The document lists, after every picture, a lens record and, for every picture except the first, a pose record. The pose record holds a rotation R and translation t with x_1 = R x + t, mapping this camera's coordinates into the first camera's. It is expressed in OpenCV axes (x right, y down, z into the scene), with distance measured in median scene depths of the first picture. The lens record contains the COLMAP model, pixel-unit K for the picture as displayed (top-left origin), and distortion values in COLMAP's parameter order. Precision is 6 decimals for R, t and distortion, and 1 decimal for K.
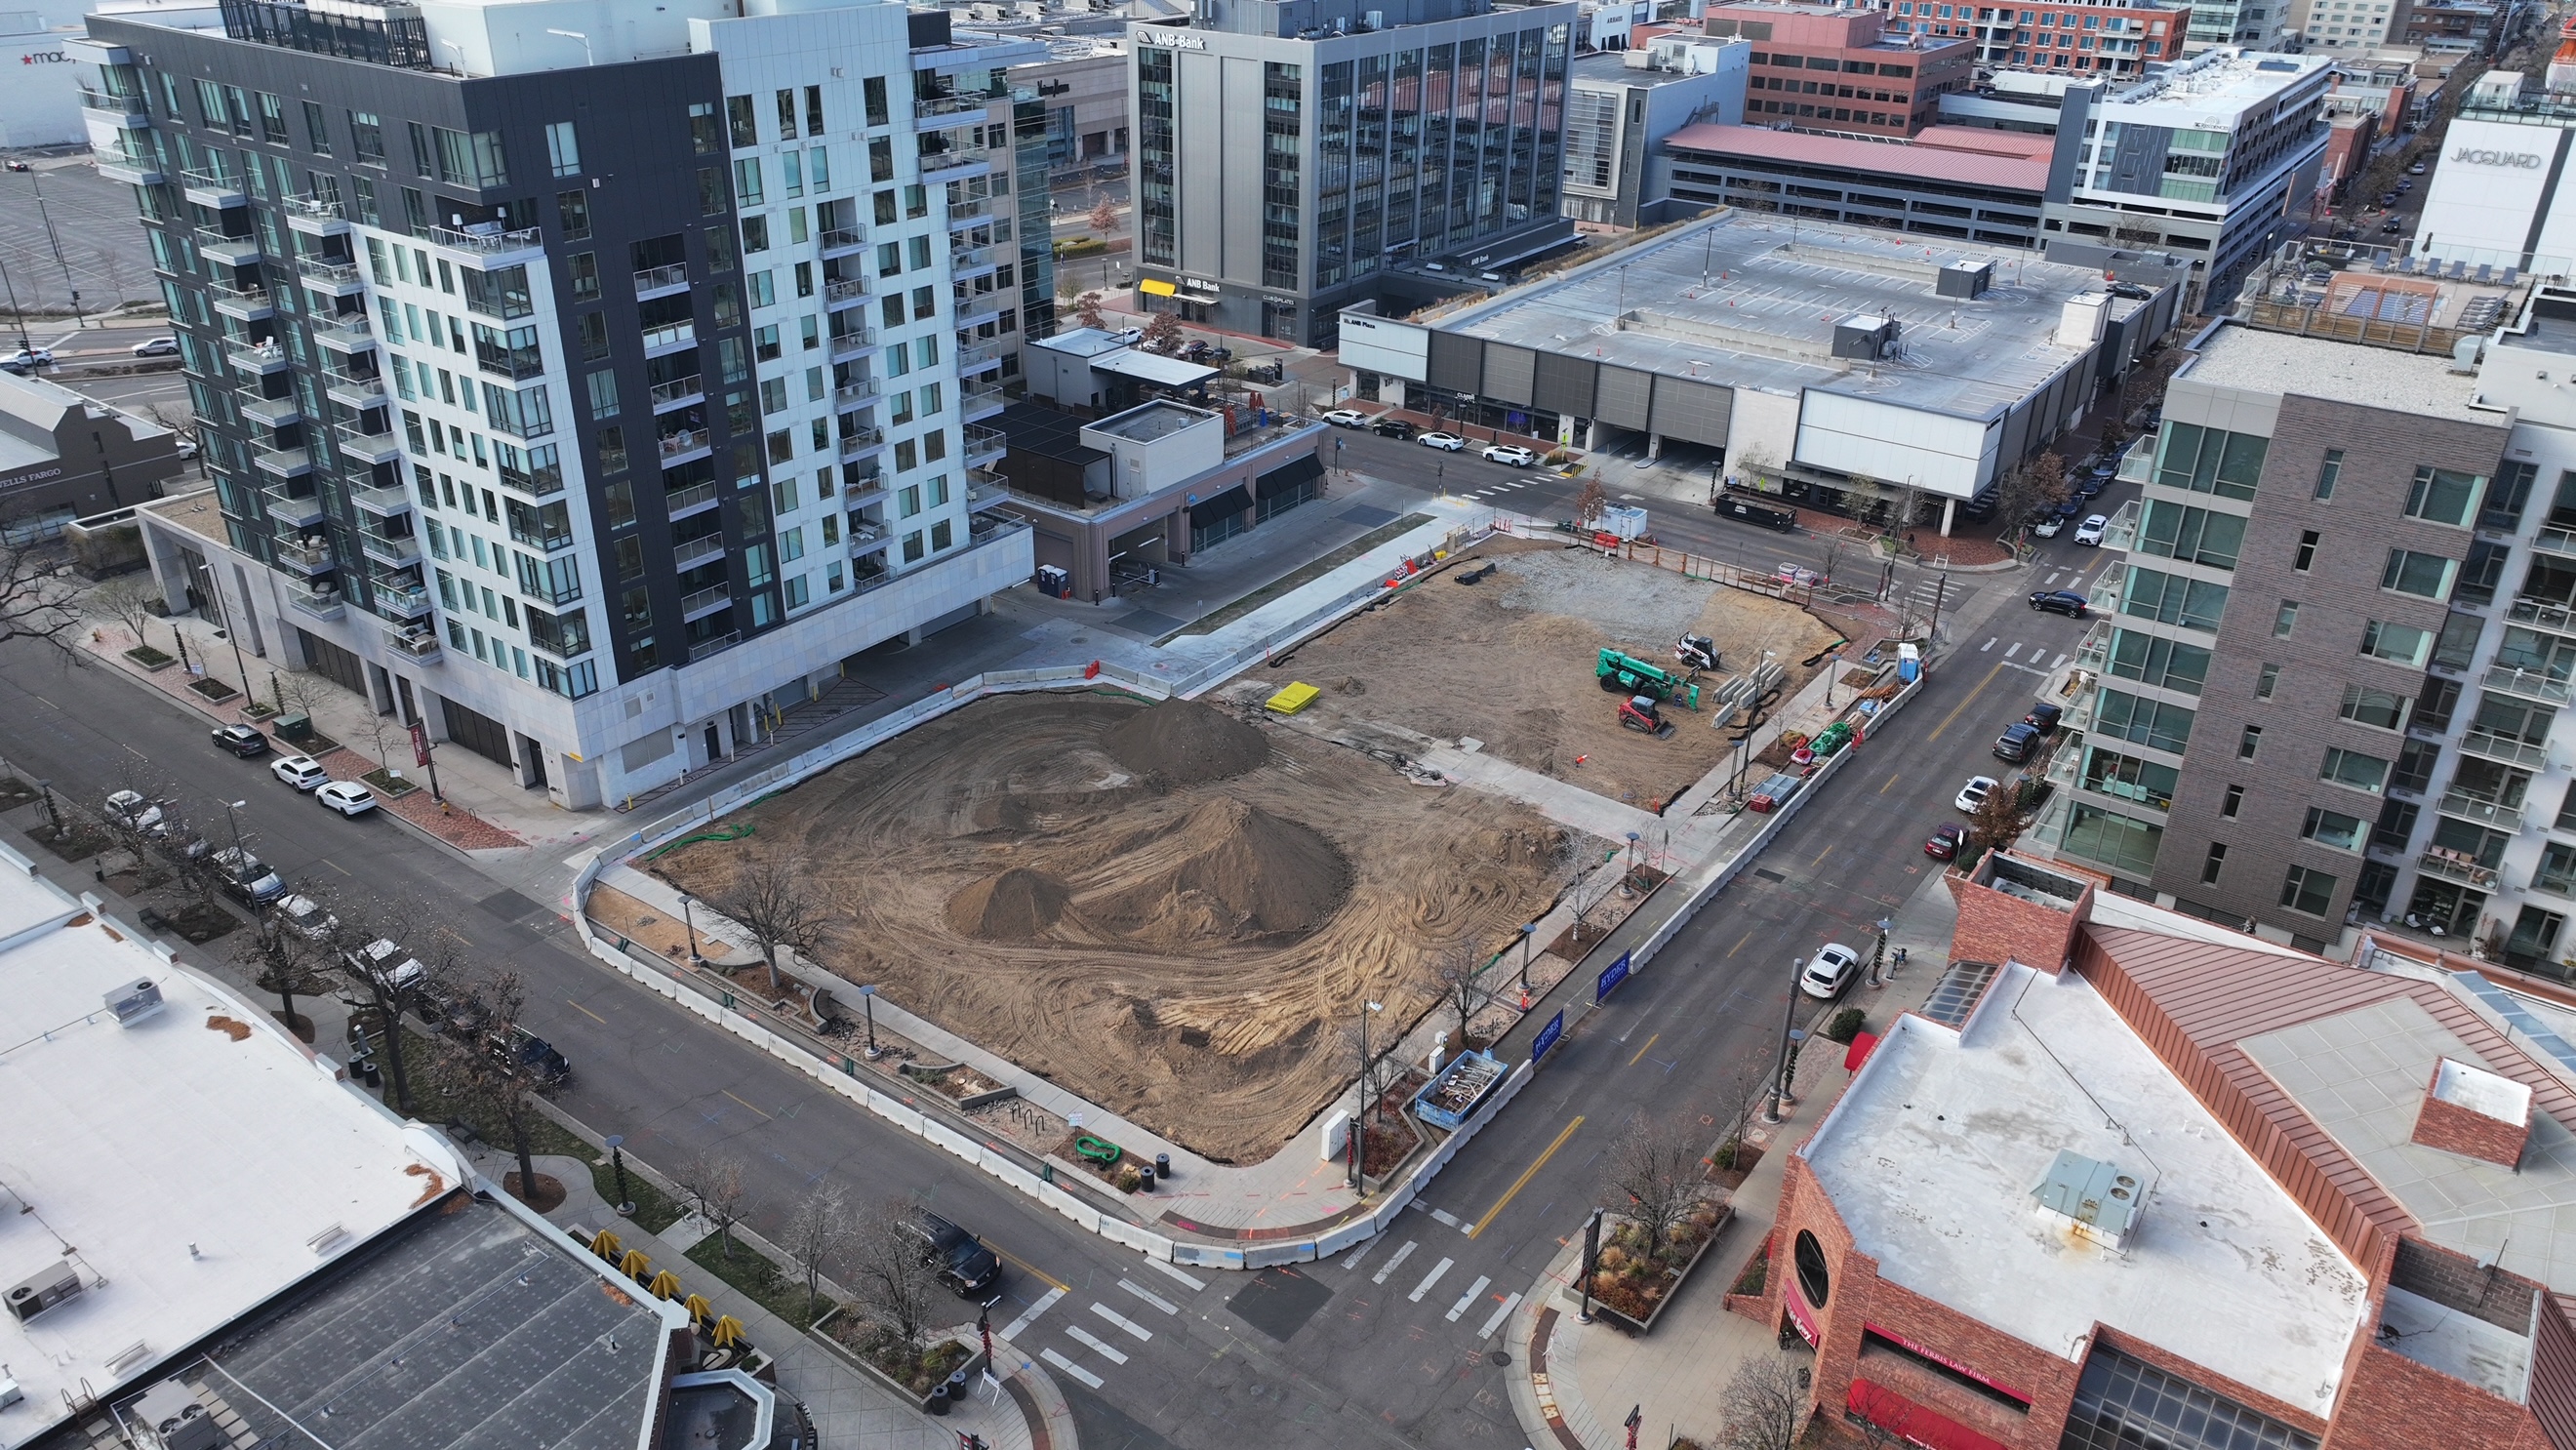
lens RADIAL K [[1832.1, 0, 1288.0], [0, 1832.1, 725.0], [0, 0, 1]] dist [0.000877, 0.005919]
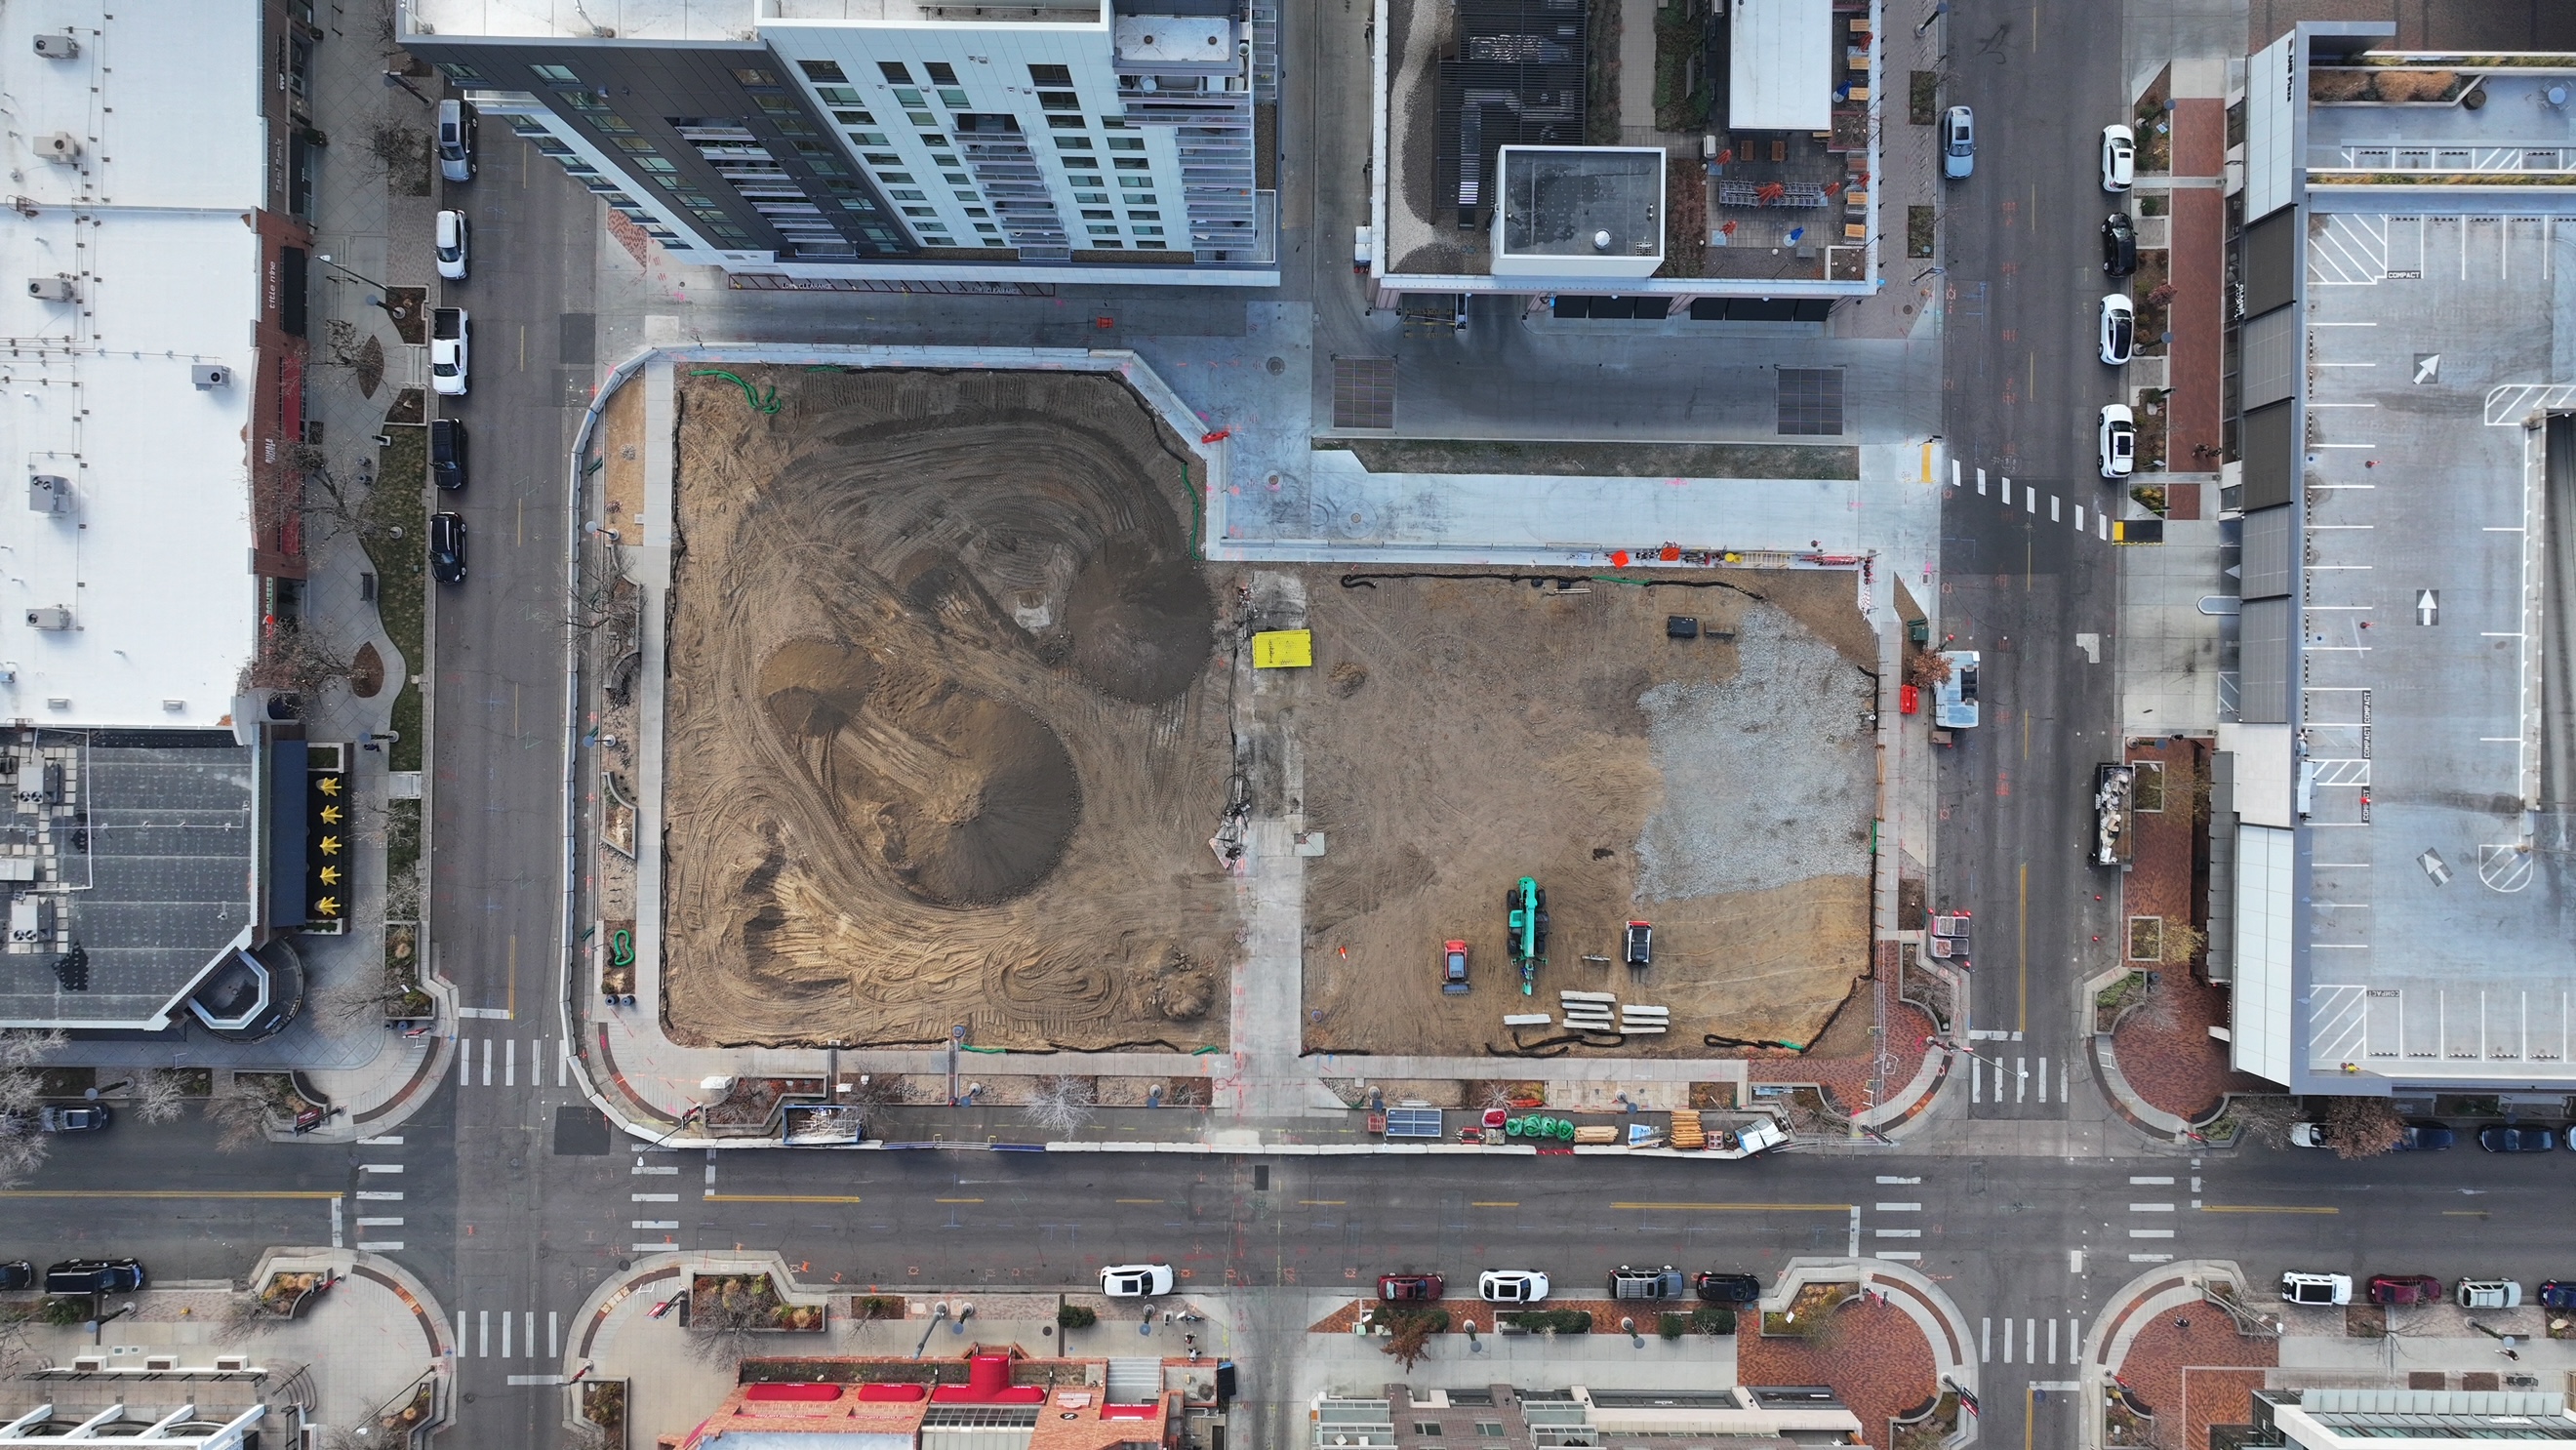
lens RADIAL K [[1832.1, 0, 1288.0], [0, 1832.1, 725.0], [0, 0, 1]] dist [0.000877, 0.005919]
pose [[0.575584, 0.817697, -0.008616, 0.047577], [-0.368601, 0.268838, 0.889865, -0.922041], [0.729956, -0.509016, 0.456143, 0.579155]]
